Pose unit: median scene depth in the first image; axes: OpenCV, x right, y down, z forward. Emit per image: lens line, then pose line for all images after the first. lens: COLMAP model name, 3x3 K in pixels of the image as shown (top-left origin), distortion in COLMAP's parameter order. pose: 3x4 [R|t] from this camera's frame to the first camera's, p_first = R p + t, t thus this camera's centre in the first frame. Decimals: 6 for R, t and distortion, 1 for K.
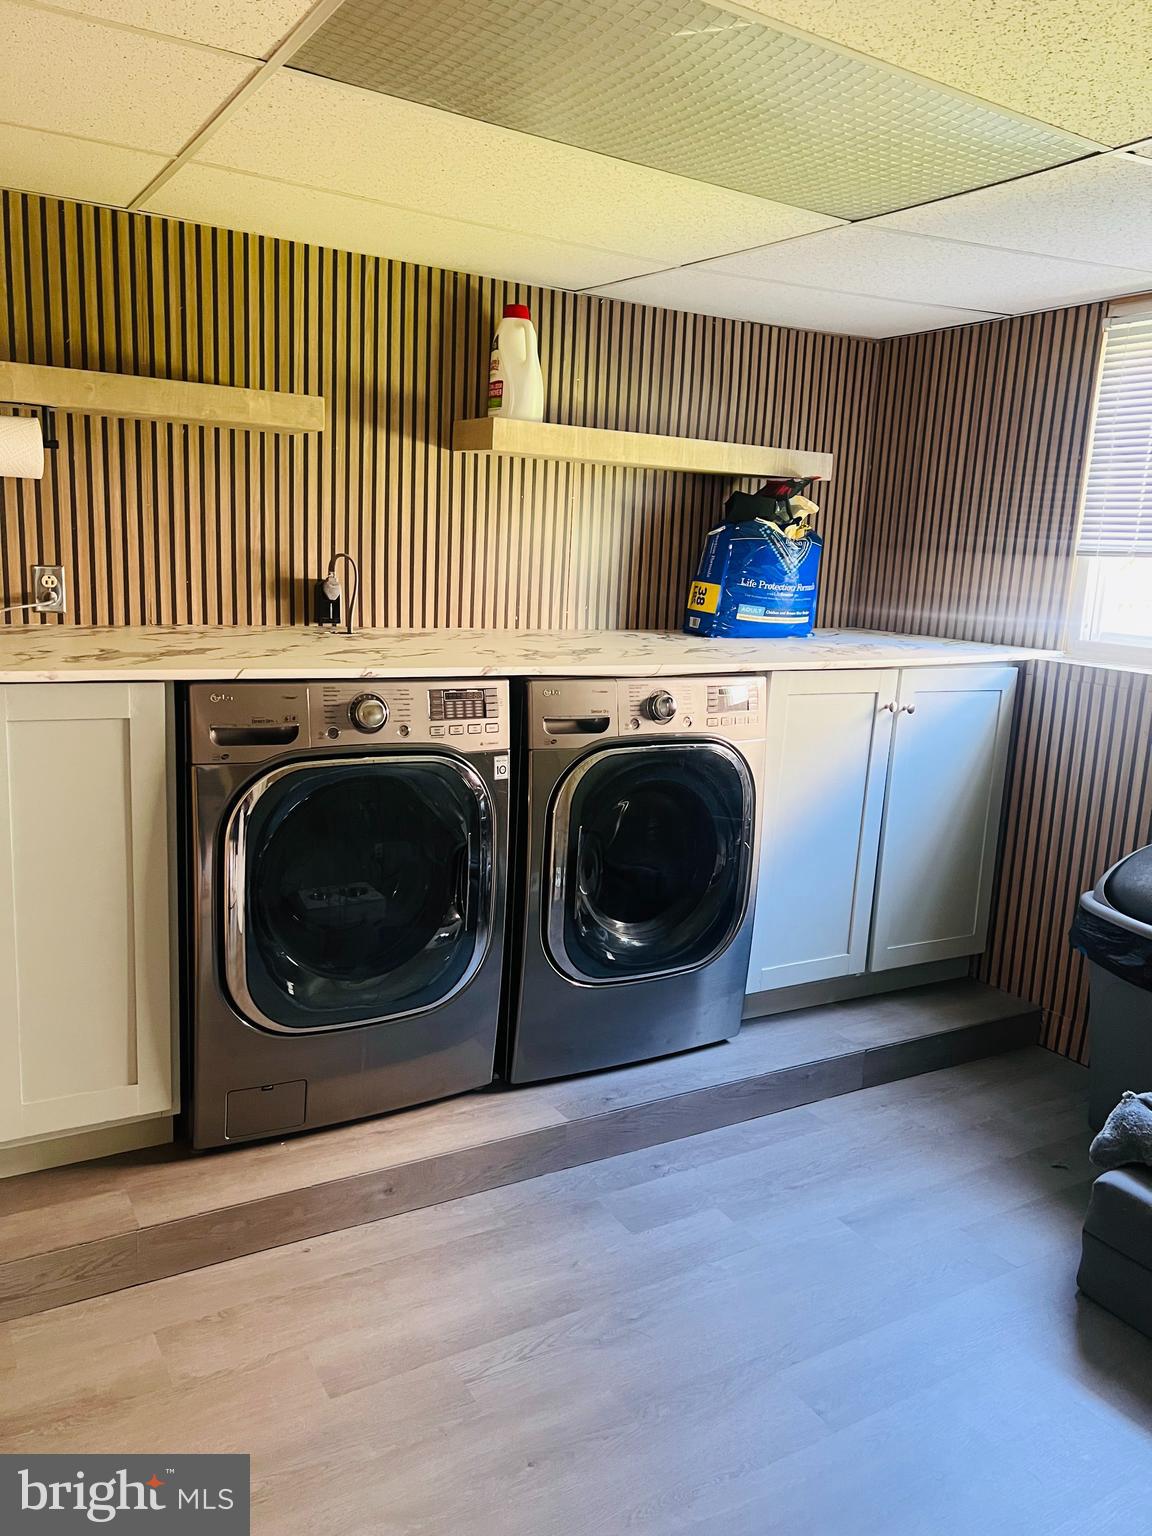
lens RADIAL K [[1161.4, 0, 580.4], [0, 1161.4, 767.9], [0, 0, 1]] dist [0.077272, -0.090111]
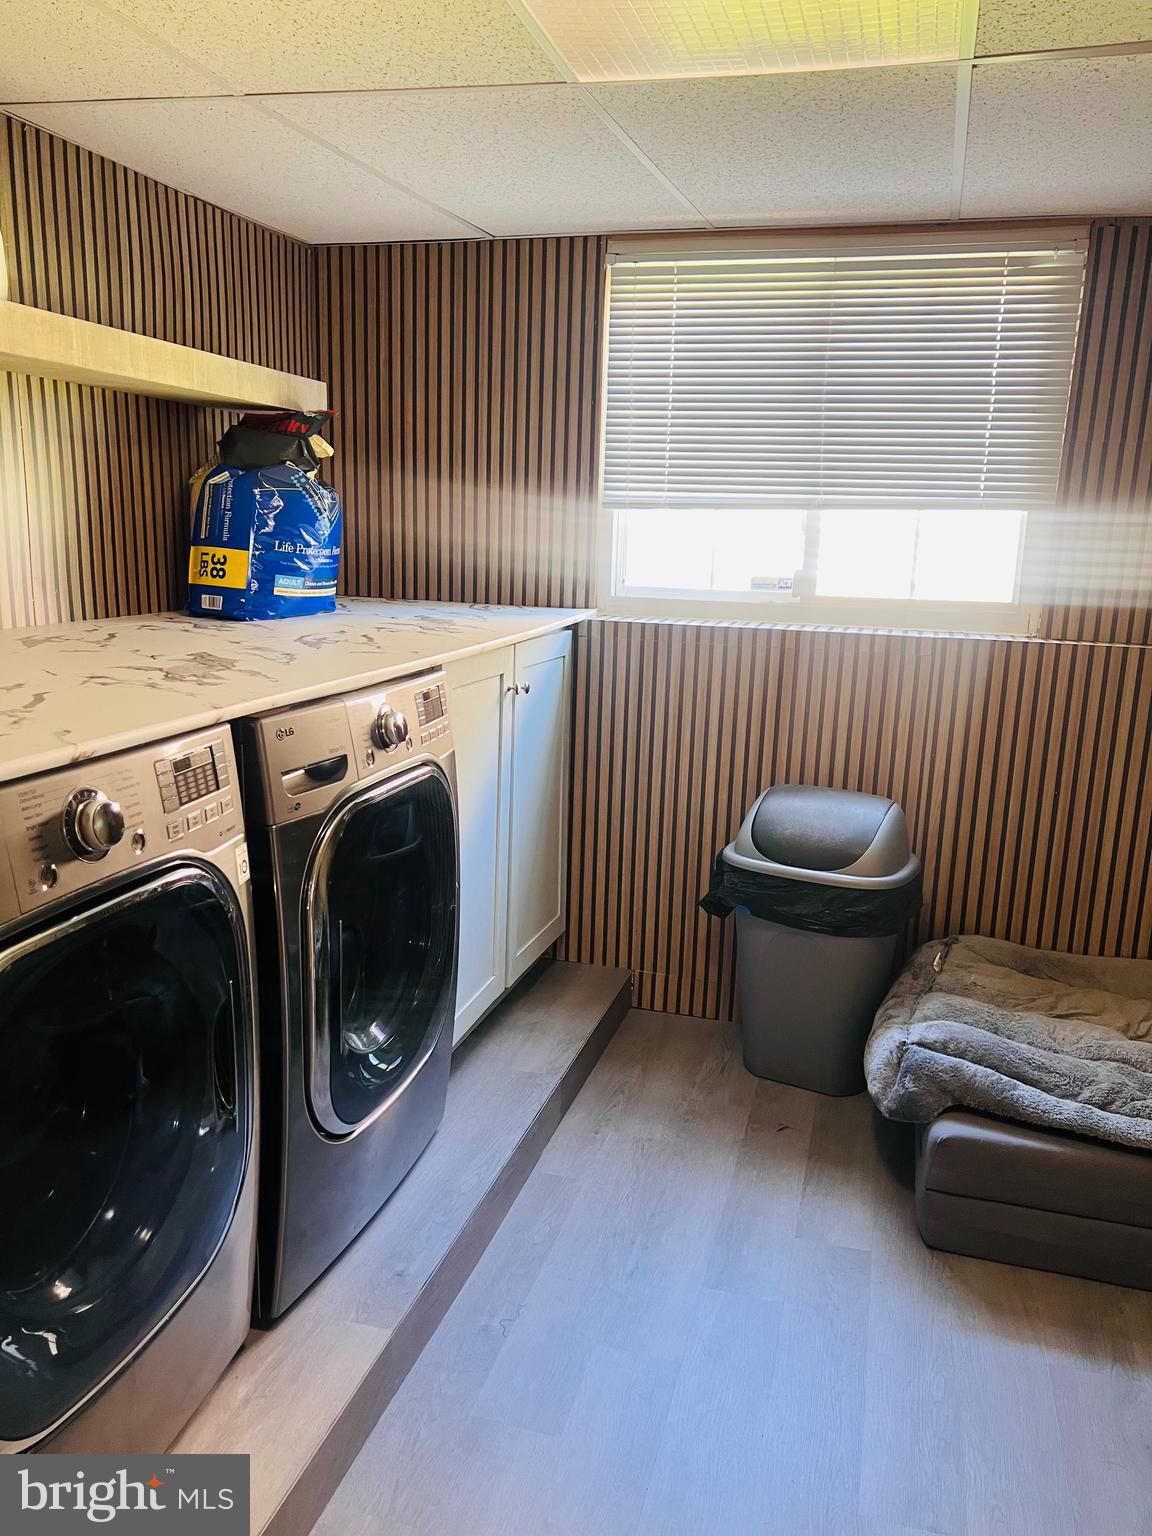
lens RADIAL K [[1161.4, 0, 580.2], [0, 1161.4, 776.8], [0, 0, 1]] dist [0.077272, -0.090111]
pose [[0.726555, -0.171584, 0.665339, -0.302771], [0.134329, 0.985104, 0.107359, -0.077952], [-0.673849, 0.011372, 0.738781, 0.352580]]
